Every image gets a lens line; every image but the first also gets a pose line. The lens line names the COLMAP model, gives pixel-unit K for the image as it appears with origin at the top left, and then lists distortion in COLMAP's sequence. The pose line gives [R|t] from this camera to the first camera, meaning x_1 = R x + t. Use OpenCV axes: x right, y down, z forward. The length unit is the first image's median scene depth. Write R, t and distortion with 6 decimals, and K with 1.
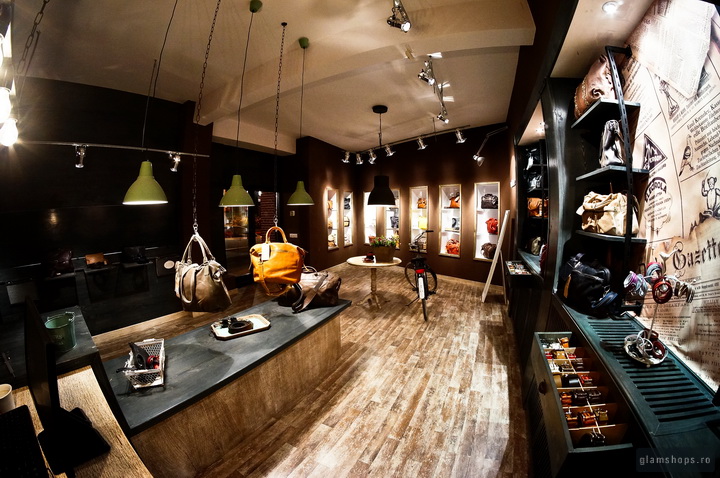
lens RADIAL K [[264.1, 0, 360.0], [0, 264.1, 239.0], [0, 0, 1]] dist [-0.249516, 0.055267]
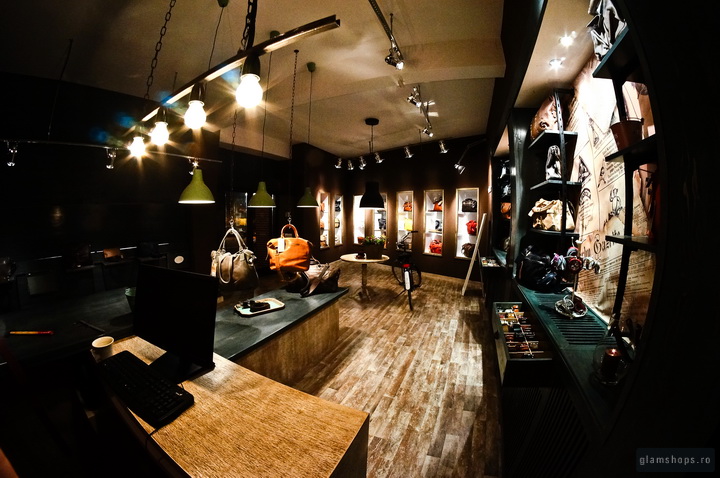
lens RADIAL K [[264.1, 0, 360.0], [0, 264.1, 239.0], [0, 0, 1]] dist [-0.249516, 0.055267]
pose [[0.998454, 0.007571, 0.055061, -0.045810], [-0.007042, 0.999927, -0.009791, 0.022456], [-0.055131, 0.009388, 0.998435, -0.178002]]
